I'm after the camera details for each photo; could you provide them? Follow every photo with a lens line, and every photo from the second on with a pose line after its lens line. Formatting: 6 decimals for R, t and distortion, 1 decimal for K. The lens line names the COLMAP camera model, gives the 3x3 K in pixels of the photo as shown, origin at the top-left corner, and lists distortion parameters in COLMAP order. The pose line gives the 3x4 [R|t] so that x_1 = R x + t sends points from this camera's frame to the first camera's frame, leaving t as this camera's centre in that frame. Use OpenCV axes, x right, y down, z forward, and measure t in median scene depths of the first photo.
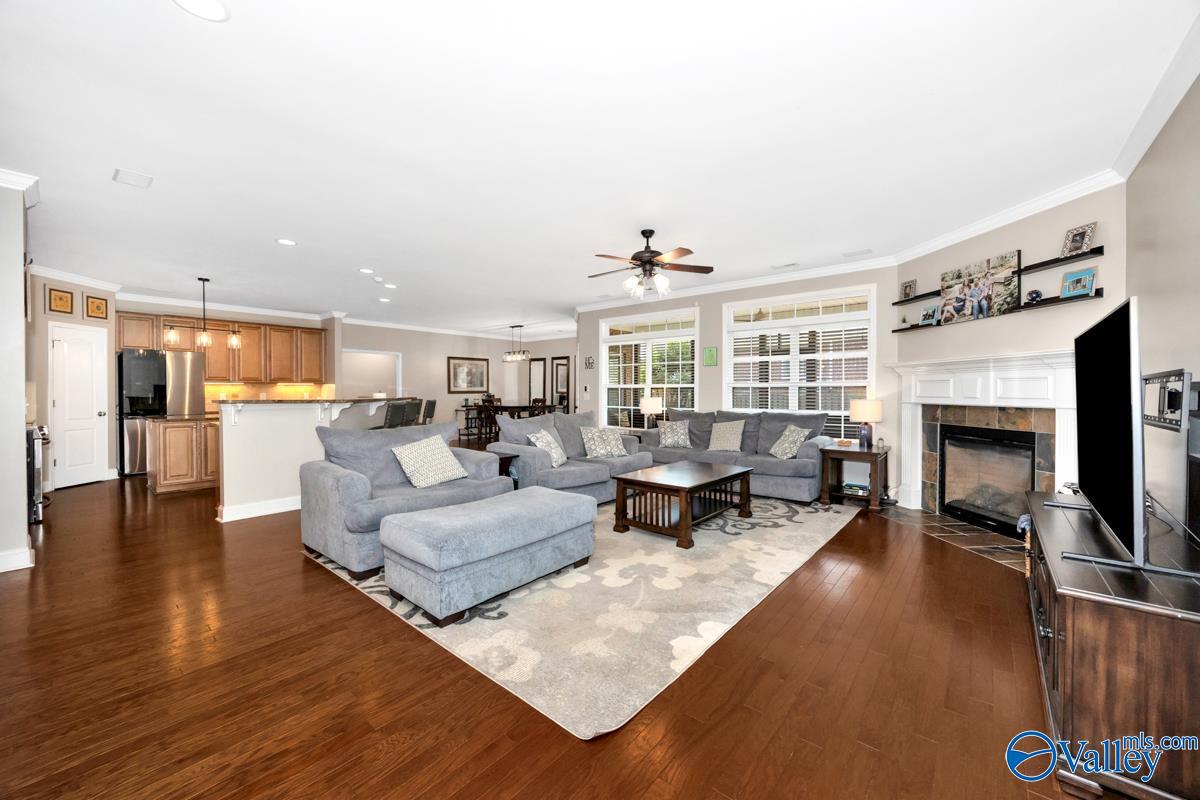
lens RADIAL K [[459.6, 0, 600.0], [0, 459.6, 400.0], [0, 0, 1]] dist [-0.002513, -0.000234]
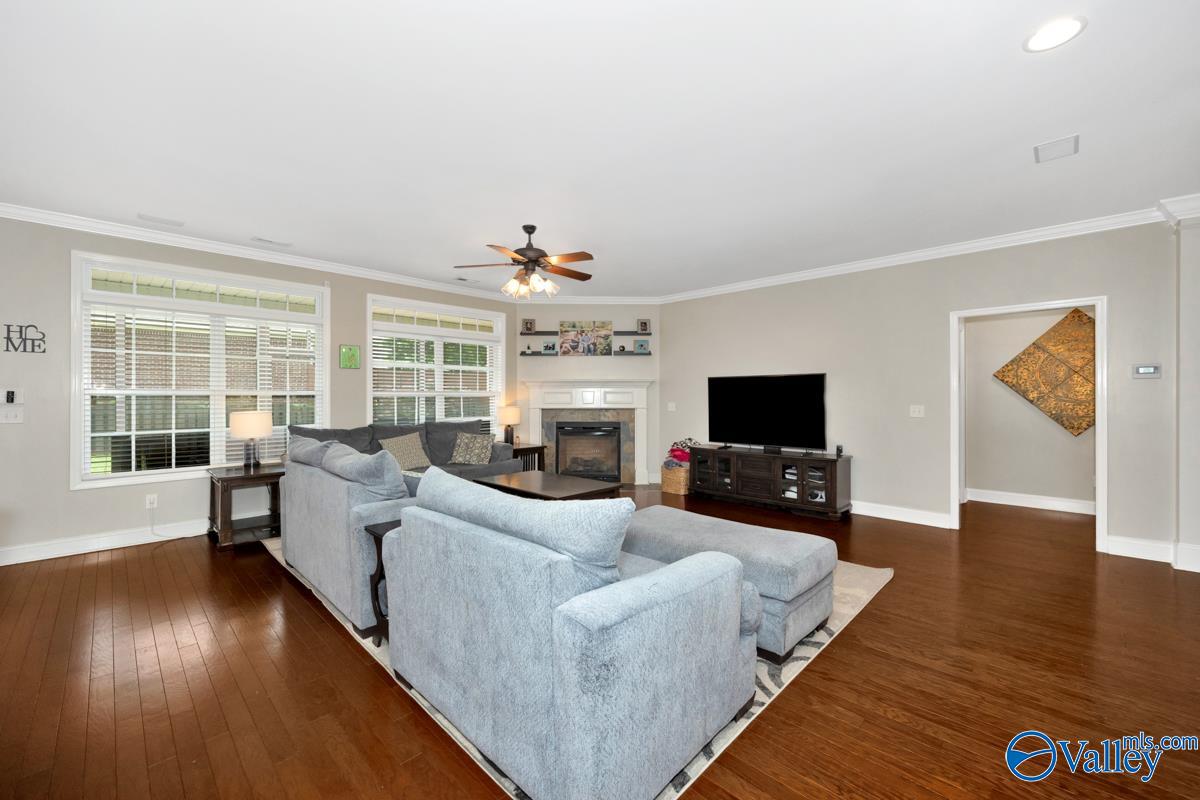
lens RADIAL K [[478.5, 0, 600.0], [0, 478.5, 400.0], [0, 0, 1]] dist [0.009952, -0.000007]
pose [[0.066916, -0.008566, 0.997722, -0.824915], [0.020494, 0.999764, 0.007209, -0.027765], [-0.997548, 0.019965, 0.067076, 0.791336]]
